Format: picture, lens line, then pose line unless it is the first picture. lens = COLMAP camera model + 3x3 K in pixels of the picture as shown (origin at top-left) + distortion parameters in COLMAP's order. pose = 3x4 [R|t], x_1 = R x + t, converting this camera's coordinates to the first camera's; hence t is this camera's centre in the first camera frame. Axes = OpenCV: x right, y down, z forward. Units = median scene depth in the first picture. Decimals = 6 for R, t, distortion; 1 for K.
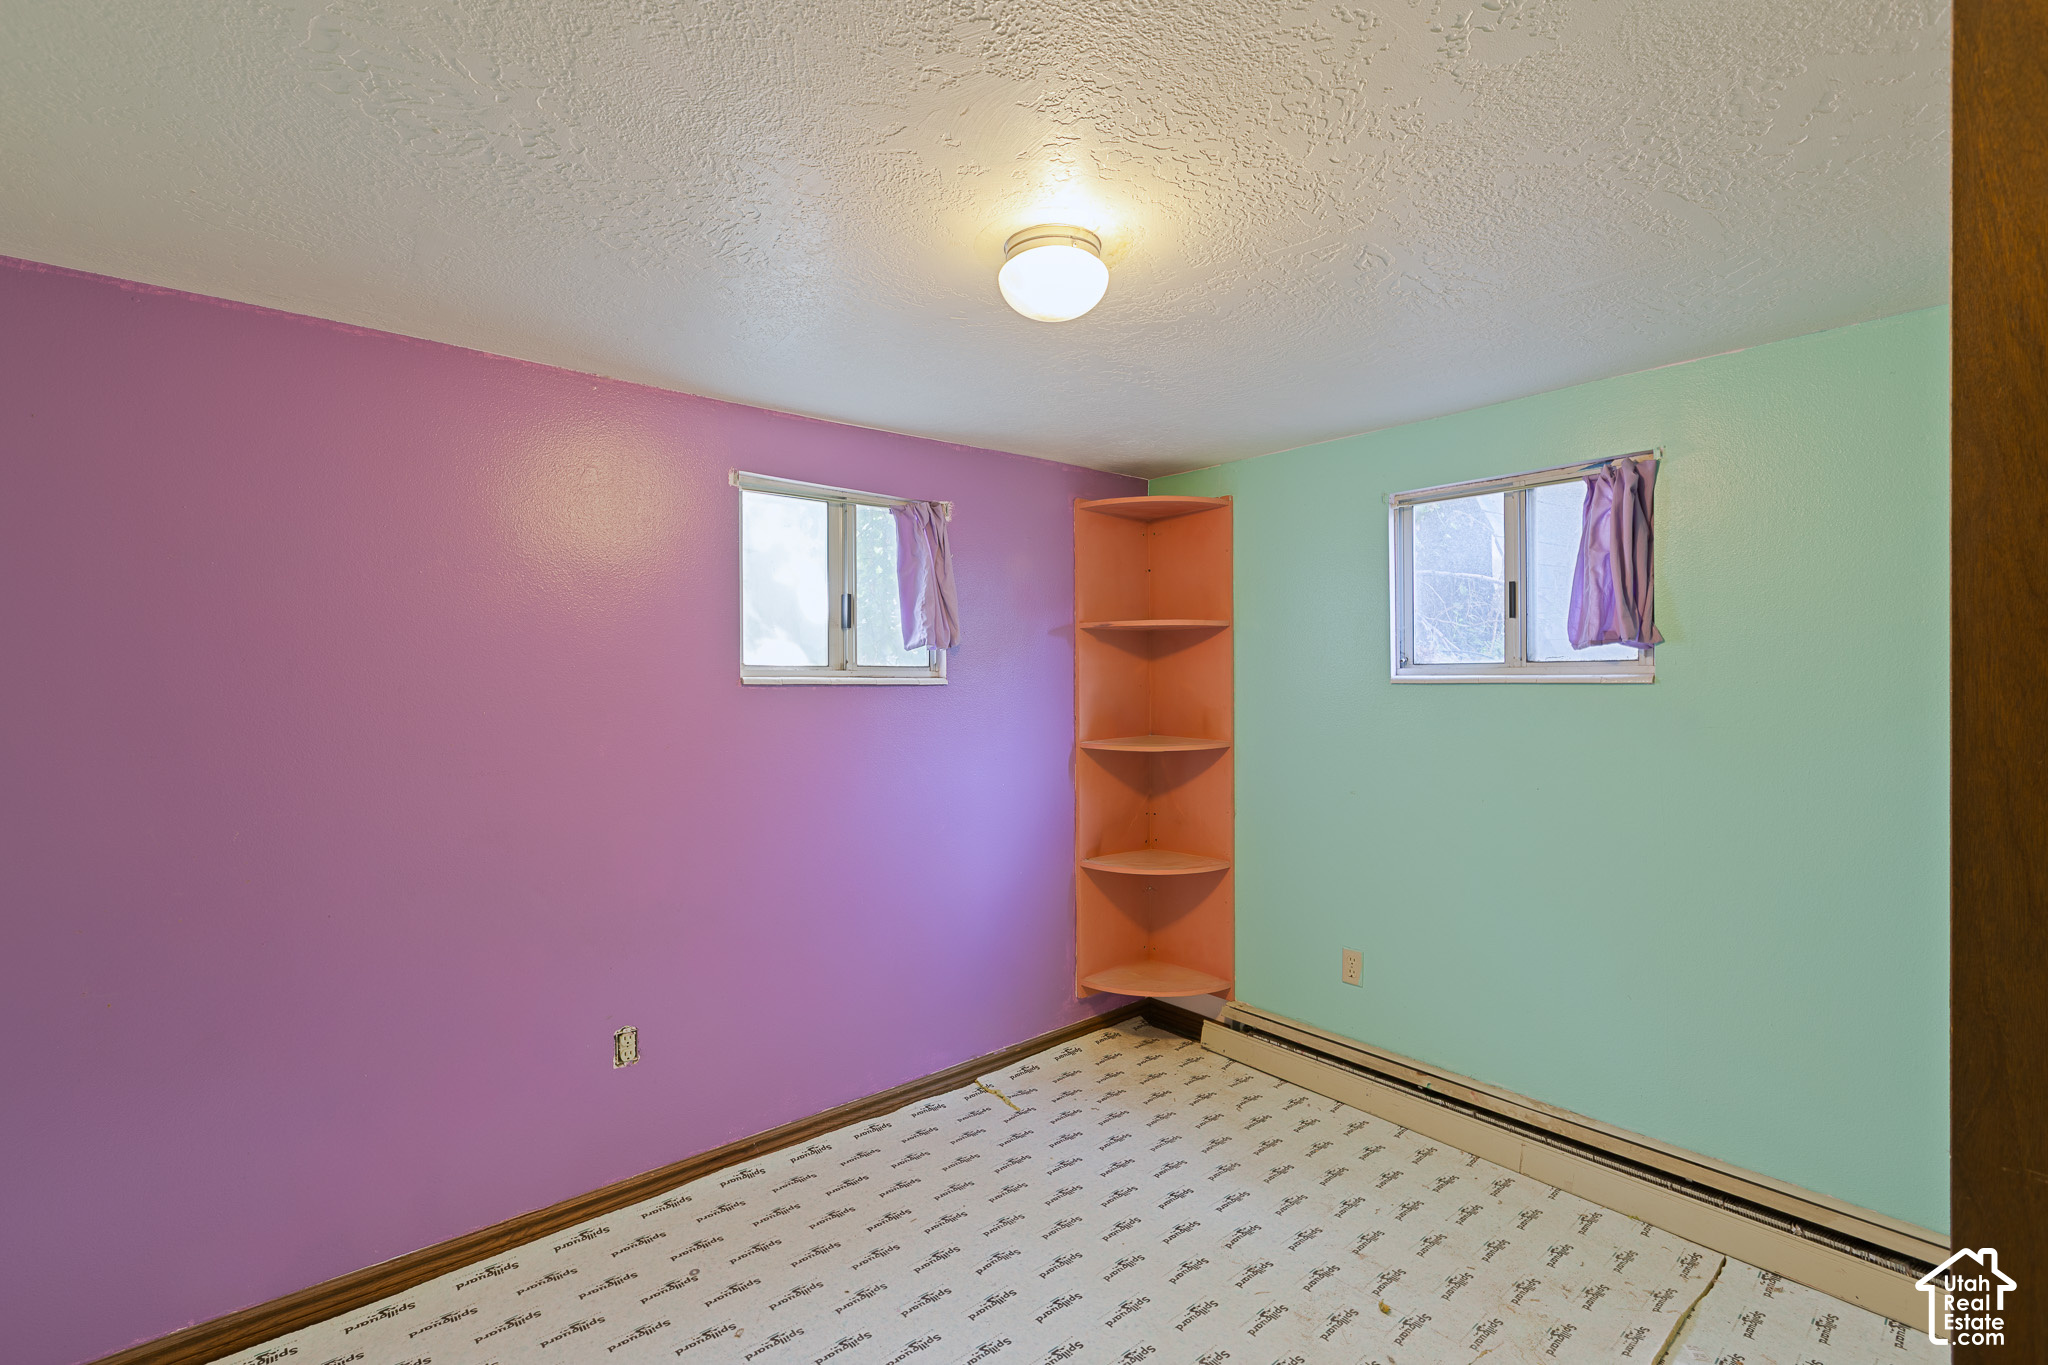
lens RADIAL K [[932.2, 0, 1022.0], [0, 932.2, 672.7], [0, 0, 1]] dist [0.011587, -0.000854]
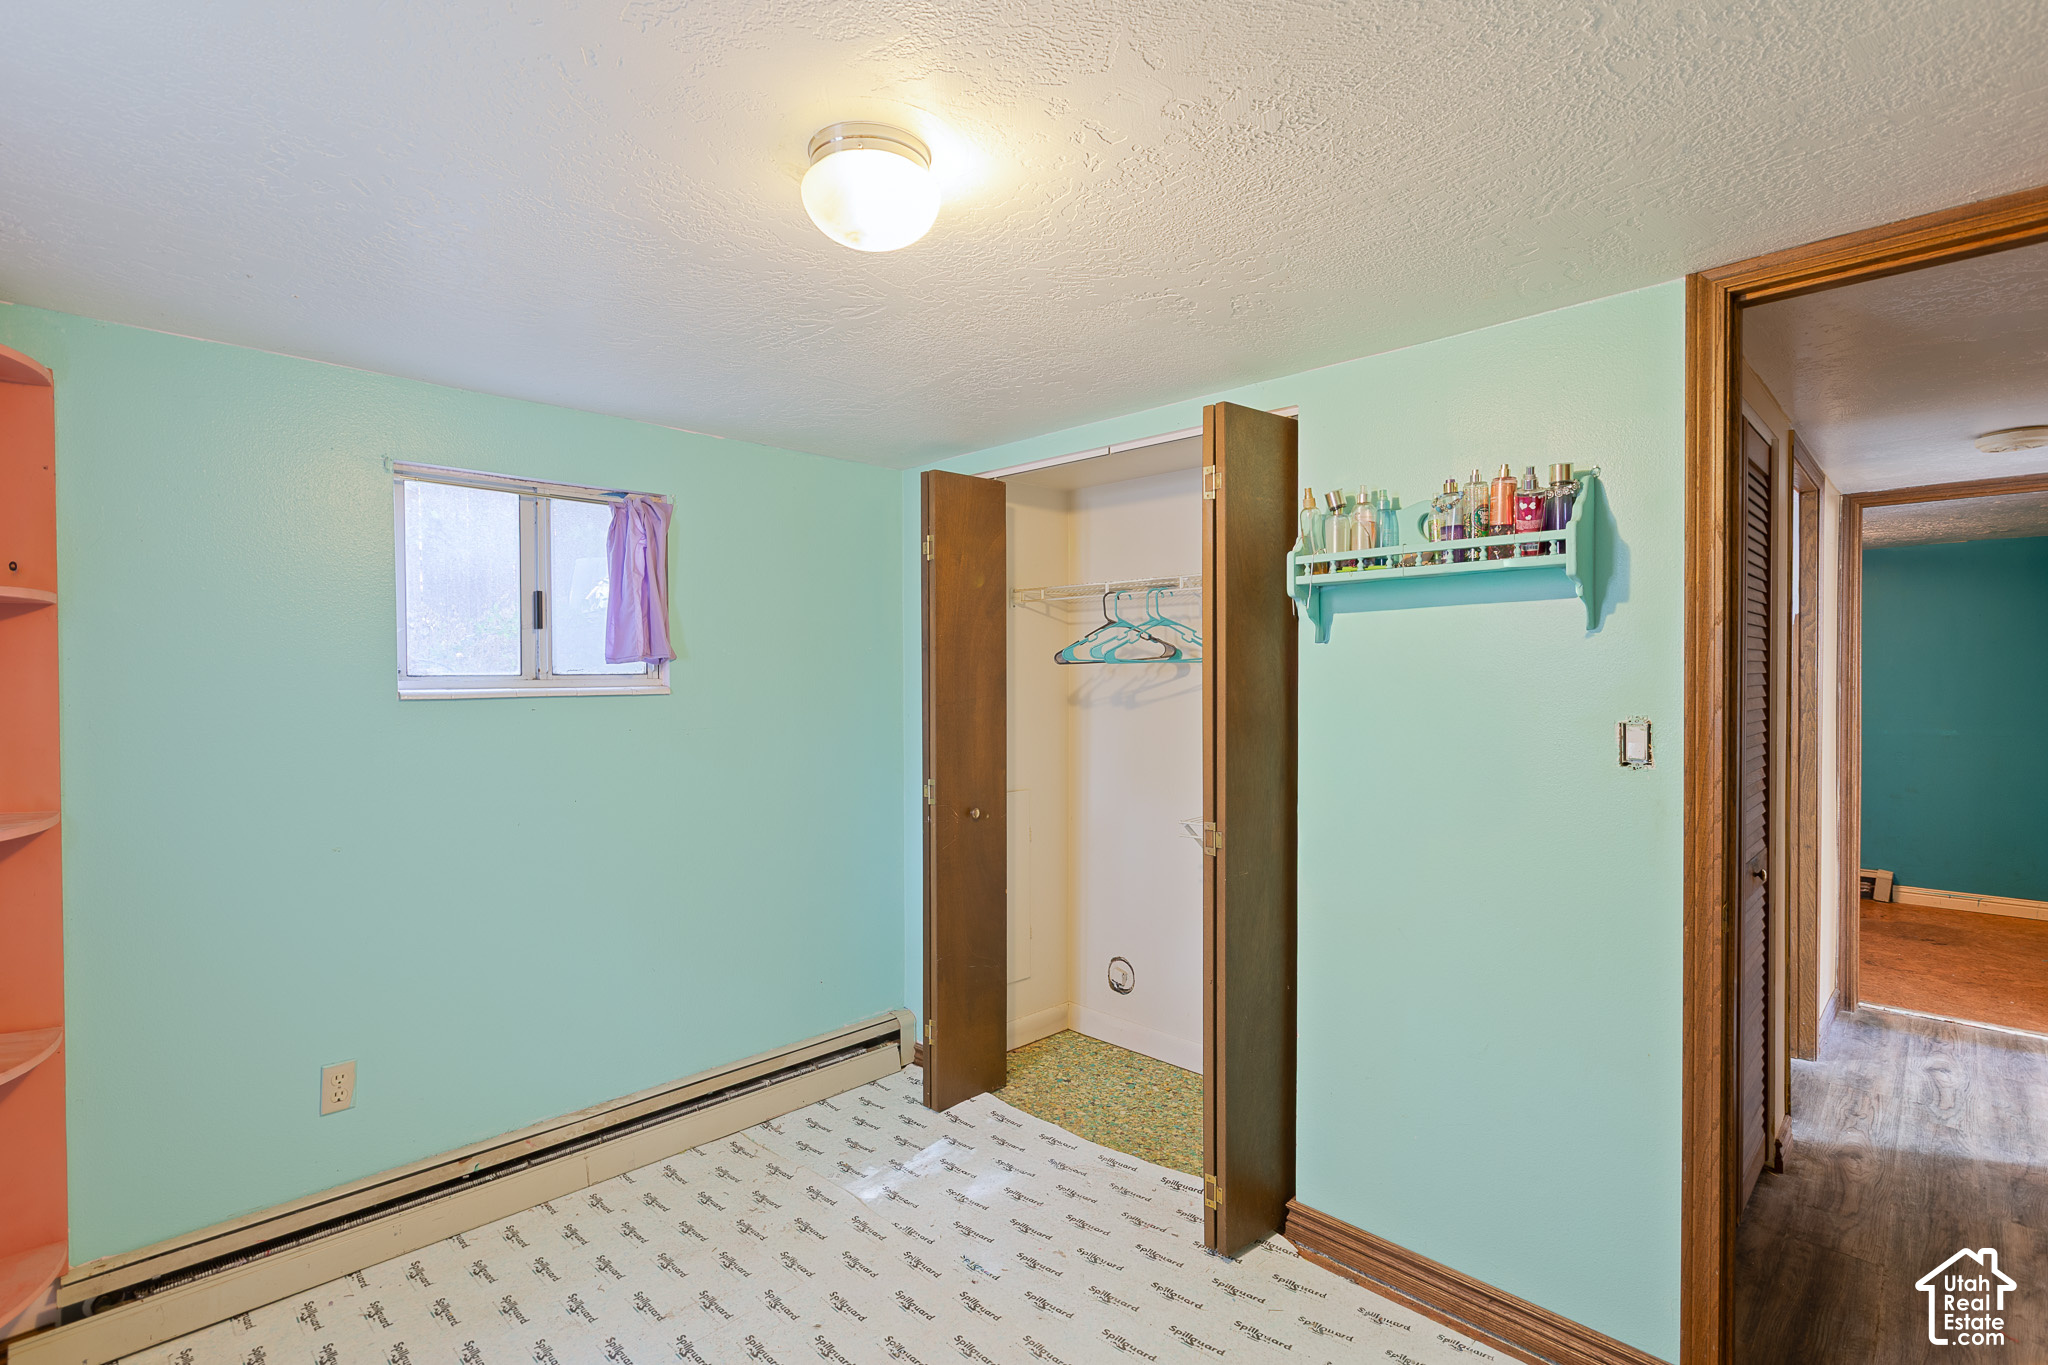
lens RADIAL K [[932.2, 0, 1022.5], [0, 932.2, 687.9], [0, 0, 1]] dist [0.011587, -0.000854]
pose [[-0.072559, -0.006614, 0.997342, -0.465426], [0.003910, 0.999968, 0.006916, -0.002919], [-0.997356, 0.004402, -0.072531, 0.570381]]
